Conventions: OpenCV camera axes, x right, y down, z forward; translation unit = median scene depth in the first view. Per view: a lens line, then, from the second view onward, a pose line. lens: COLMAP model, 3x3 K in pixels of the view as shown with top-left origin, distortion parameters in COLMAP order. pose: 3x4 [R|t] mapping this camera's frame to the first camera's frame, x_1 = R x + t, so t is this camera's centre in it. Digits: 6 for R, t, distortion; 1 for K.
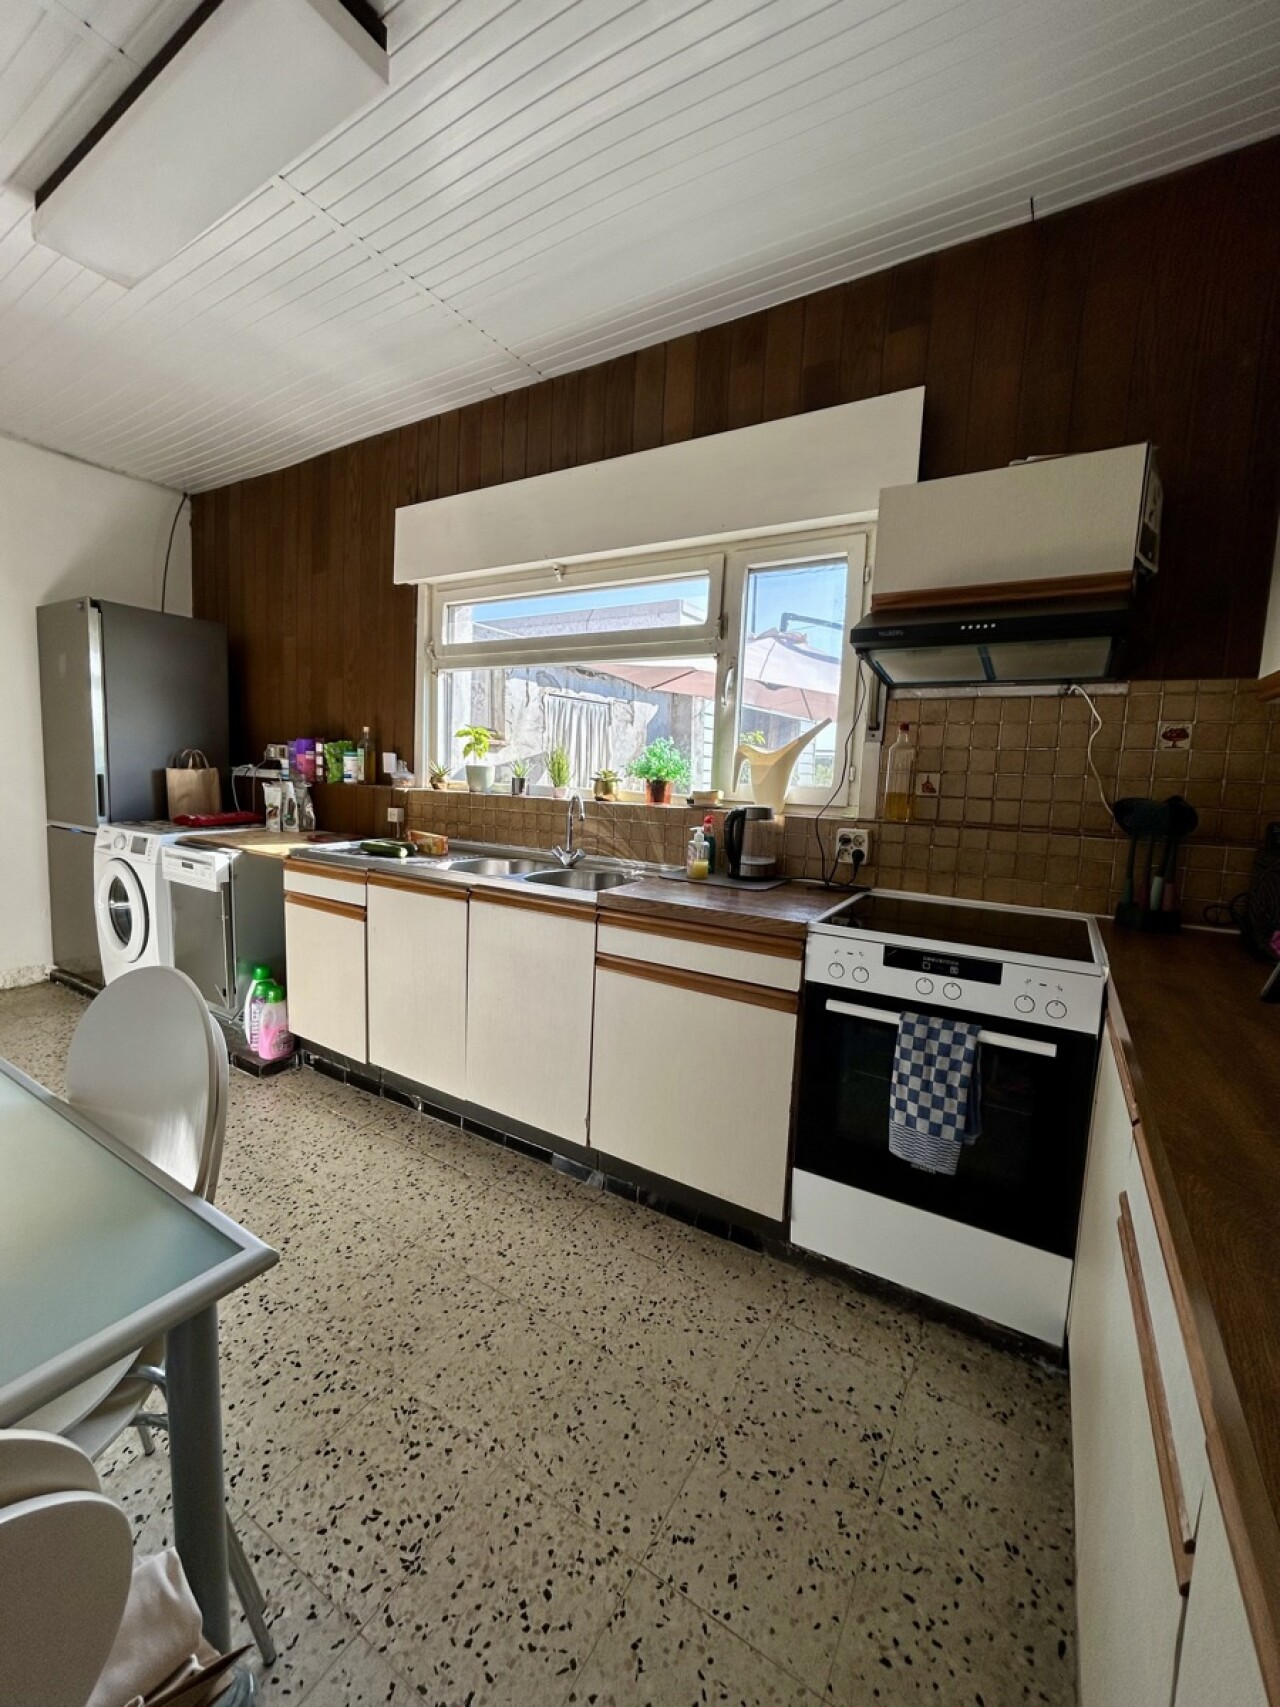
lens RADIAL K [[685.9, 0, 627.4], [0, 685.9, 856.7], [0, 0, 1]] dist [-0.000999, -0.000005]
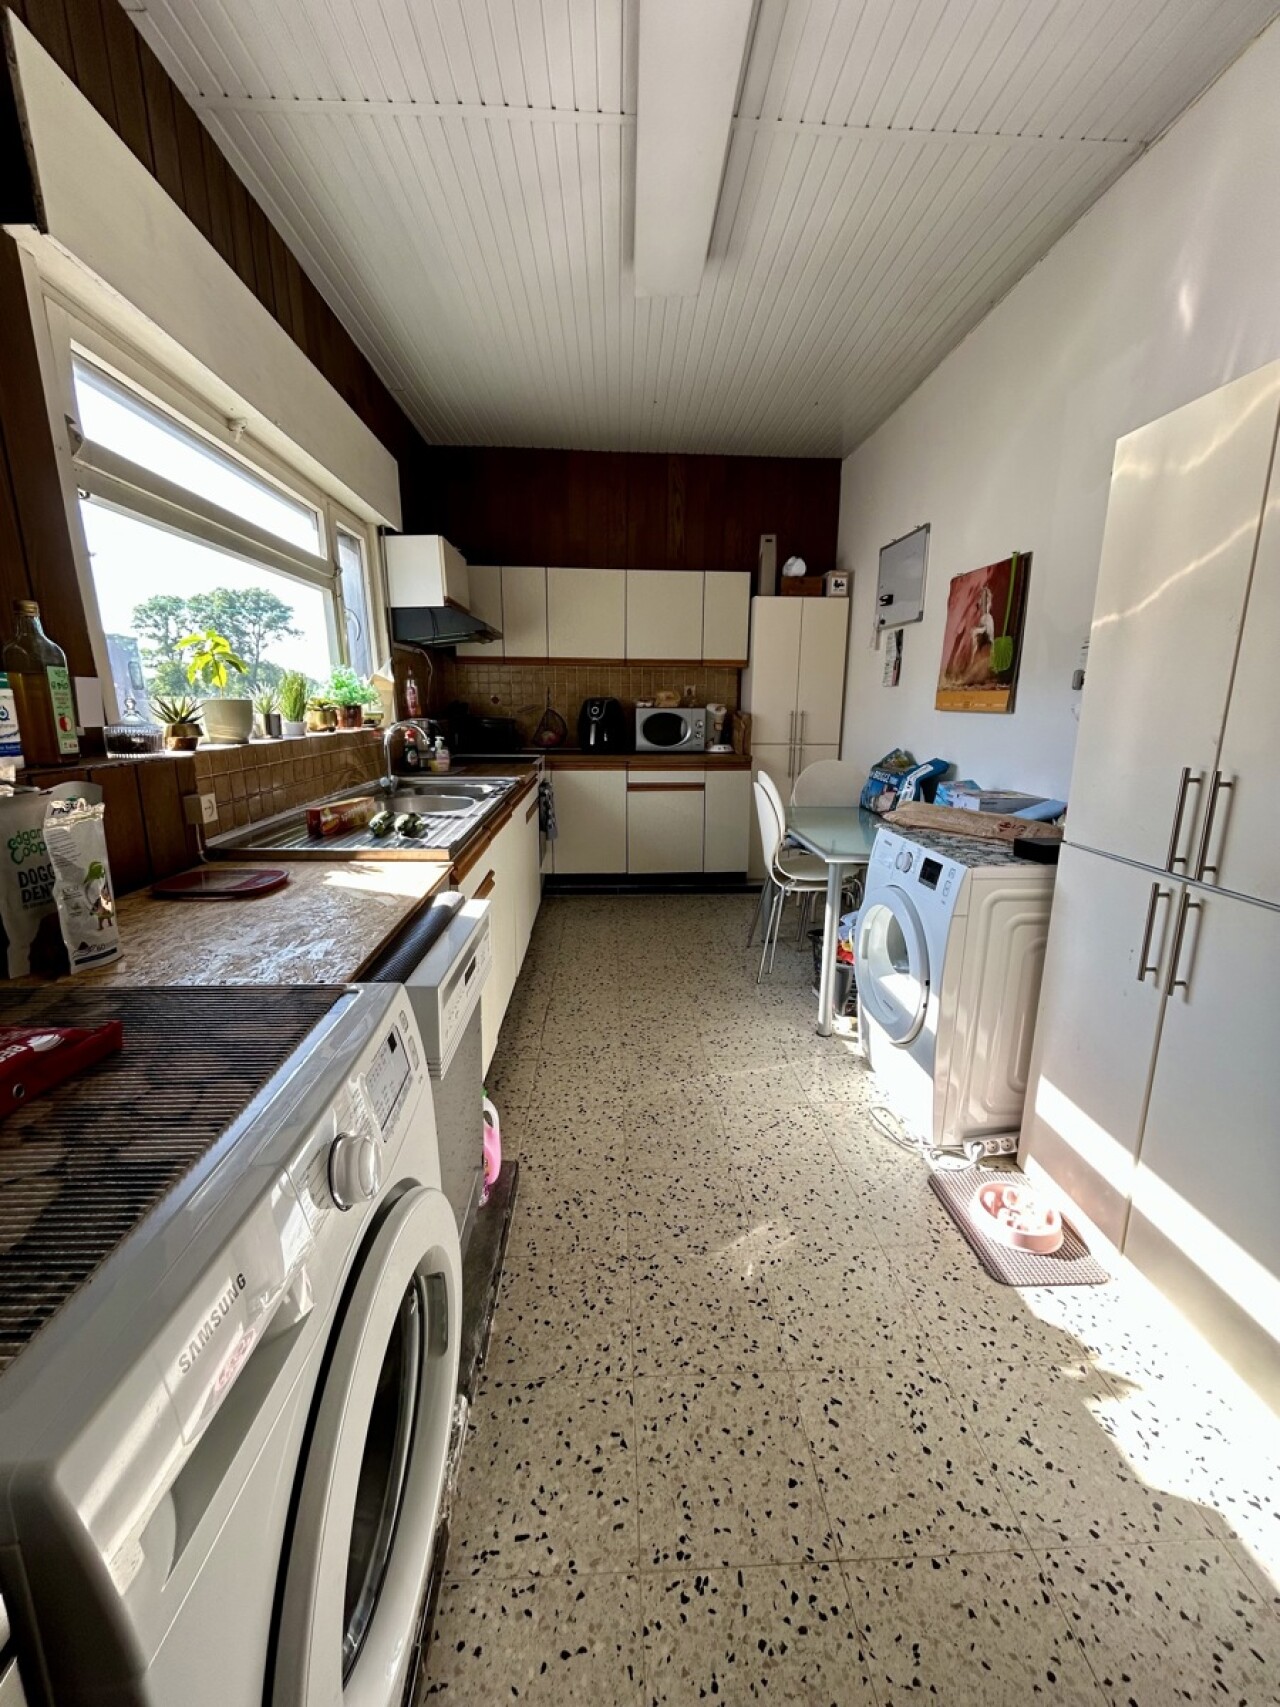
lens RADIAL K [[685.9, 0, 636.1], [0, 685.9, 849.5], [0, 0, 1]] dist [-0.000999, -0.000005]
pose [[-0.571440, -0.205088, 0.794604, -1.535267], [0.082847, 0.948905, 0.304492, -0.264196], [-0.816451, 0.239829, -0.525251, 1.686702]]
